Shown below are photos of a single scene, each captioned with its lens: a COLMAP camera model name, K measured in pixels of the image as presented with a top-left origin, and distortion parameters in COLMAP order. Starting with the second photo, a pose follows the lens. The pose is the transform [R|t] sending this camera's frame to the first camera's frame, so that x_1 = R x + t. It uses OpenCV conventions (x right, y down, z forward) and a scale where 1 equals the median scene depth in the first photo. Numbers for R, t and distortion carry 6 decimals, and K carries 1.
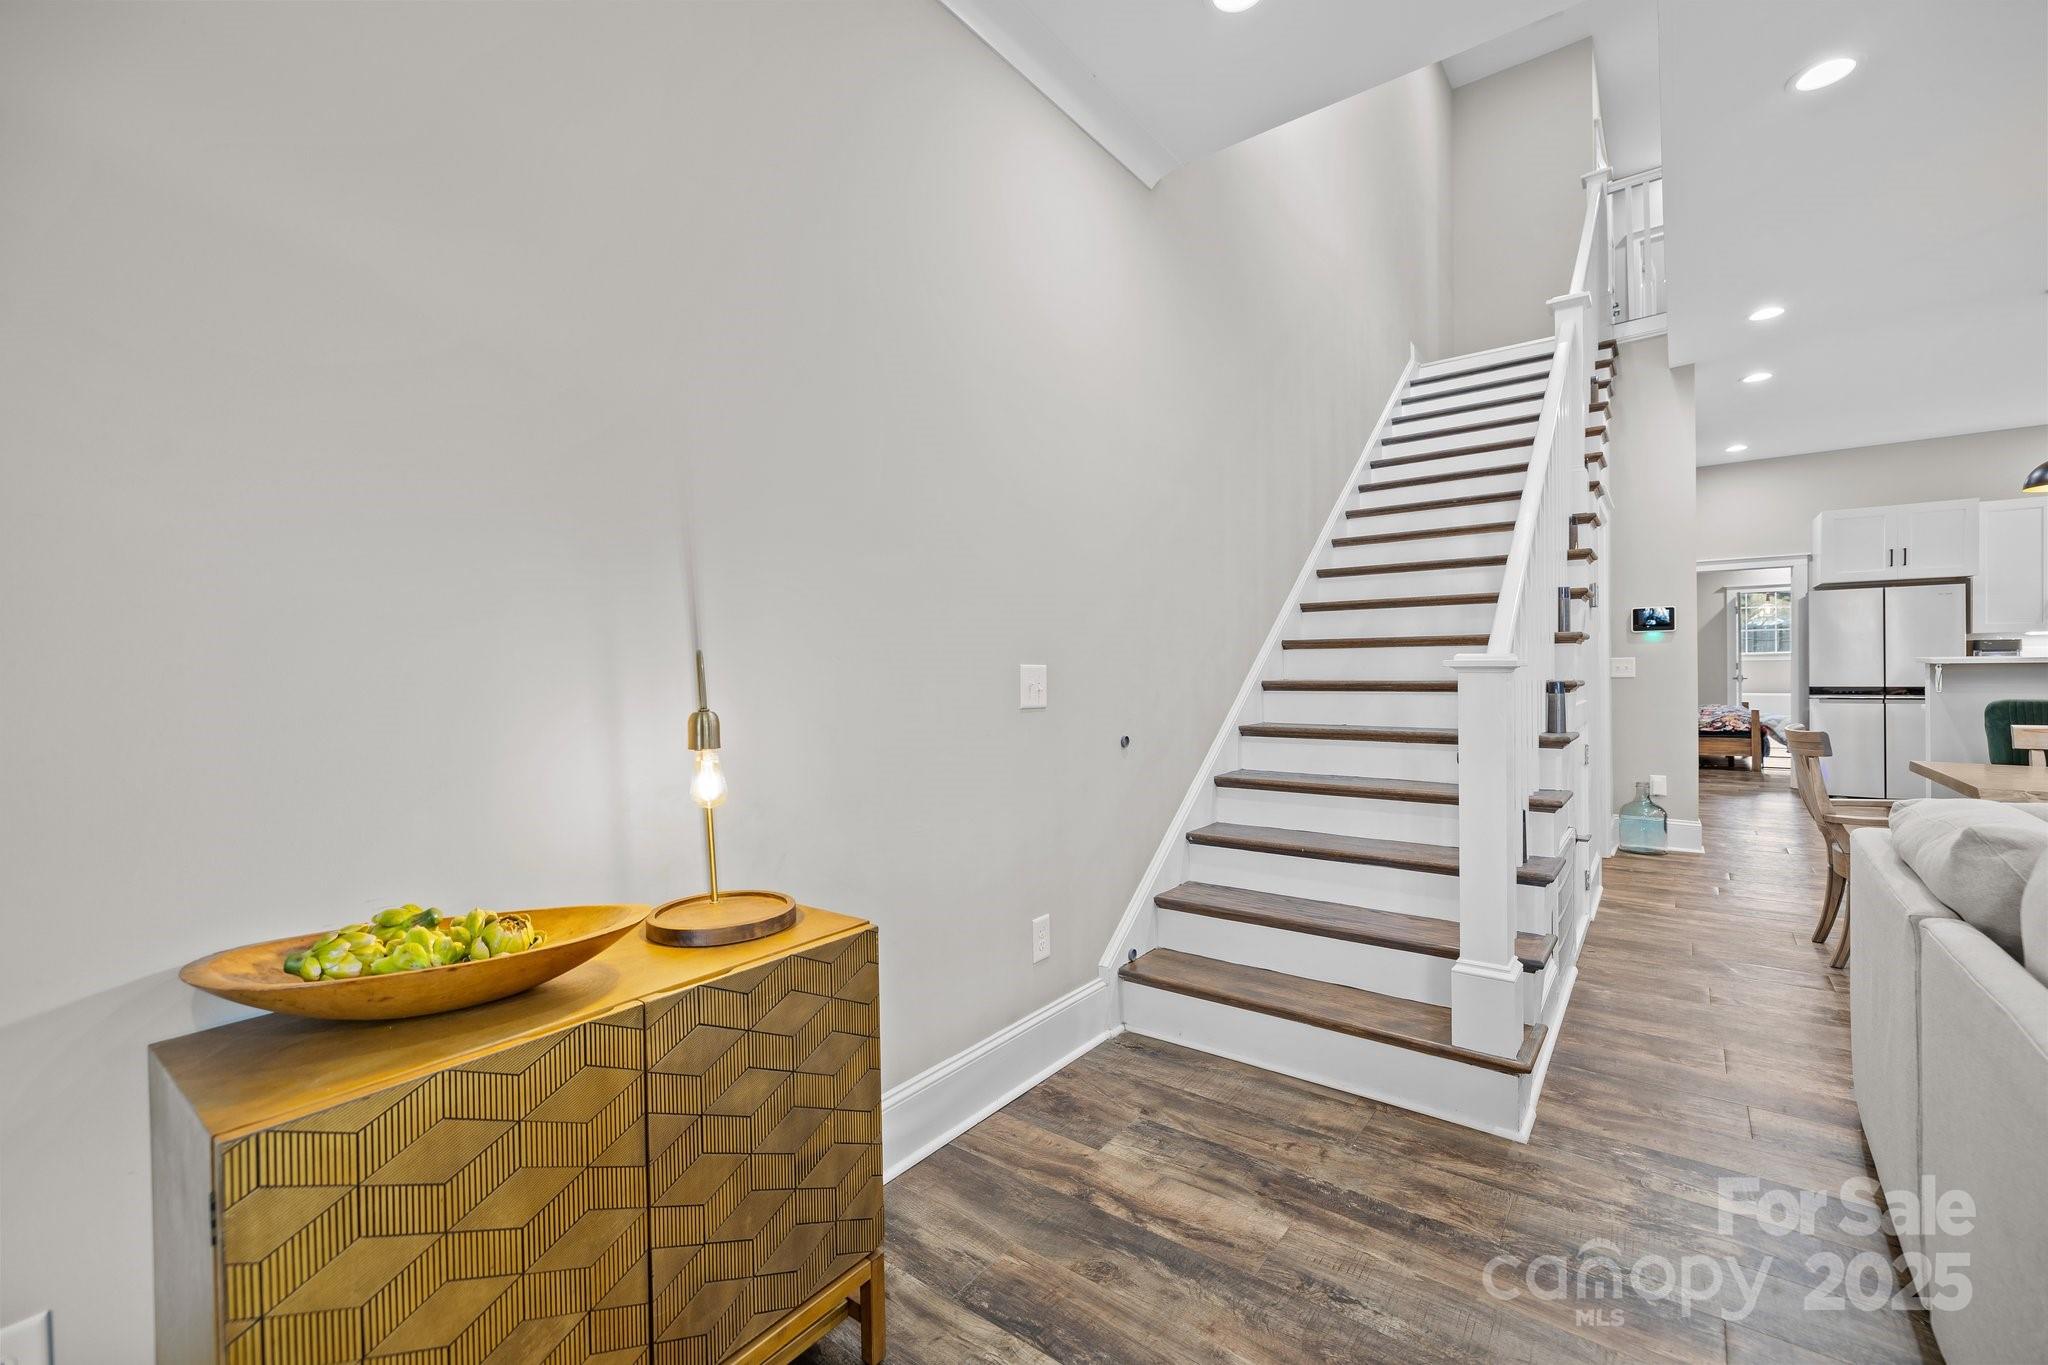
lens RADIAL K [[854.2, 0, 1018.7], [0, 854.2, 678.7], [0, 0, 1]] dist [-0.000523, 0.000223]
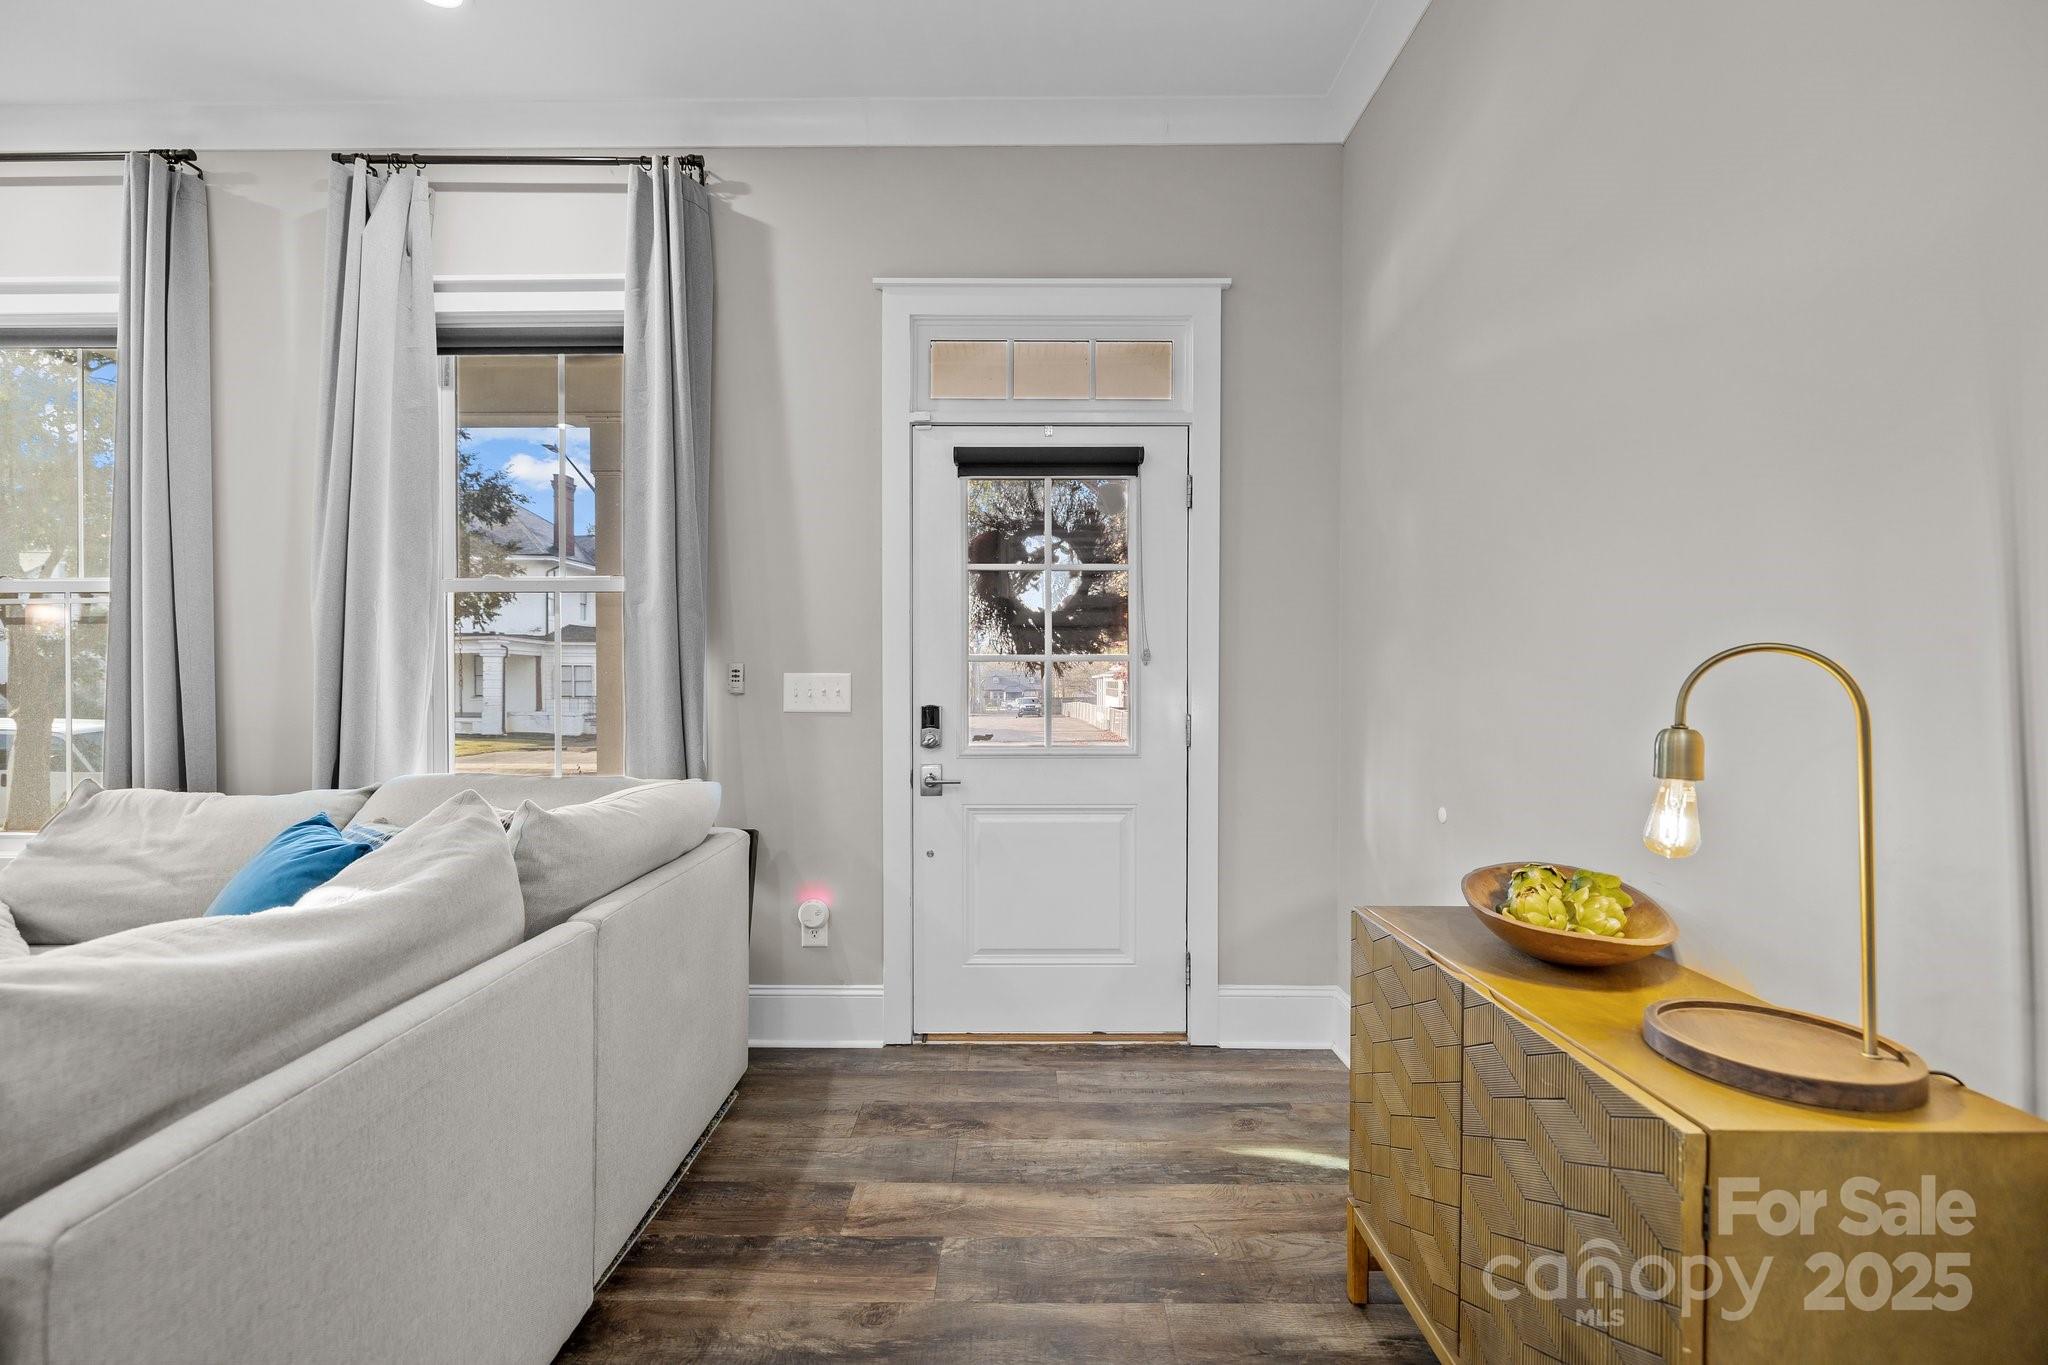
lens RADIAL K [[876.7, 0, 1016.6], [0, 876.7, 687.0], [0, 0, 1]] dist [-0.001559, -0.000062]
pose [[-0.796630, 0.019057, -0.604167, 0.112407], [0.006657, 0.999719, 0.022756, -0.004002], [0.604431, 0.014106, -0.796532, 0.255401]]
